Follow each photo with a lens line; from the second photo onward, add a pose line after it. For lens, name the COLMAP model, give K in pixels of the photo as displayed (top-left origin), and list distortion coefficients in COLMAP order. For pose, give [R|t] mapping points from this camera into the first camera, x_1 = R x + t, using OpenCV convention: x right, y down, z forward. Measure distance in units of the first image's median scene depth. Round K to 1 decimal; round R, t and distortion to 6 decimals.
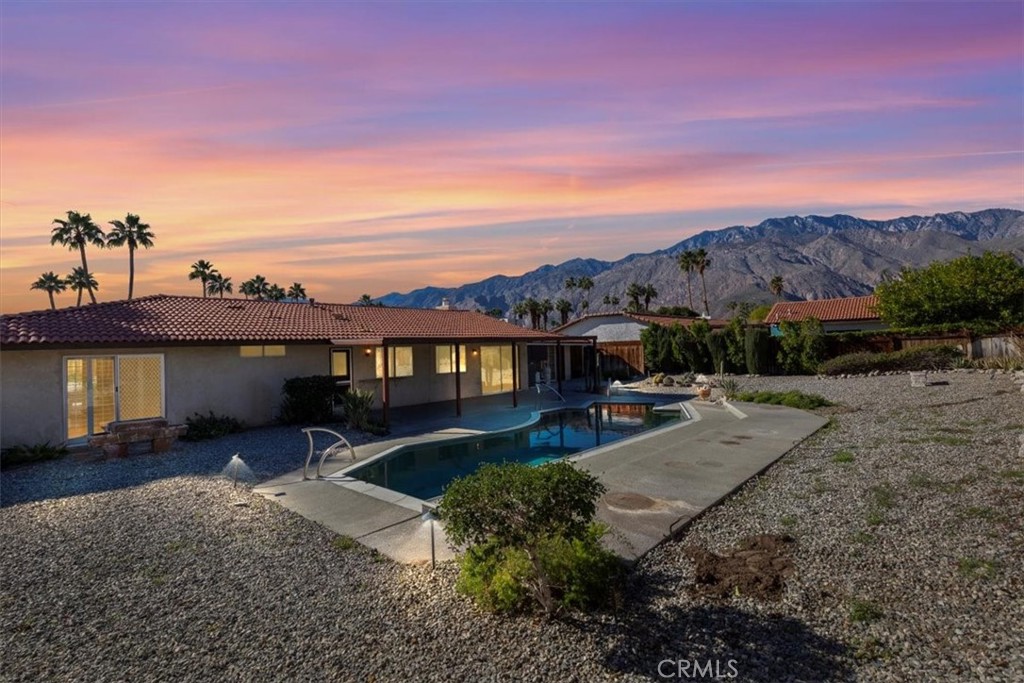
lens RADIAL K [[472.3, 0, 503.6], [0, 472.3, 338.7], [0, 0, 1]] dist [-0.000116, -0.000327]
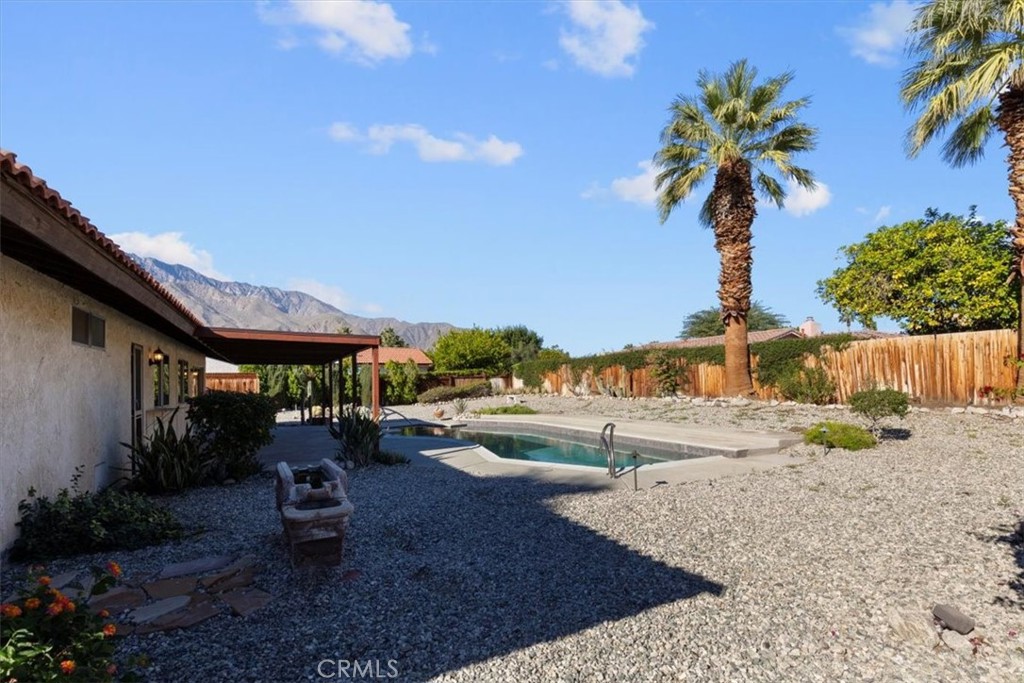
lens RADIAL K [[501.0, 0, 512.2], [0, 501.0, 343.8], [0, 0, 1]] dist [-0.000064, -0.000095]
pose [[0.303241, 0.104079, 0.947213, -0.442231], [-0.009524, 0.994299, -0.106203, 0.043186], [-0.952866, 0.023184, 0.302504, 0.253523]]
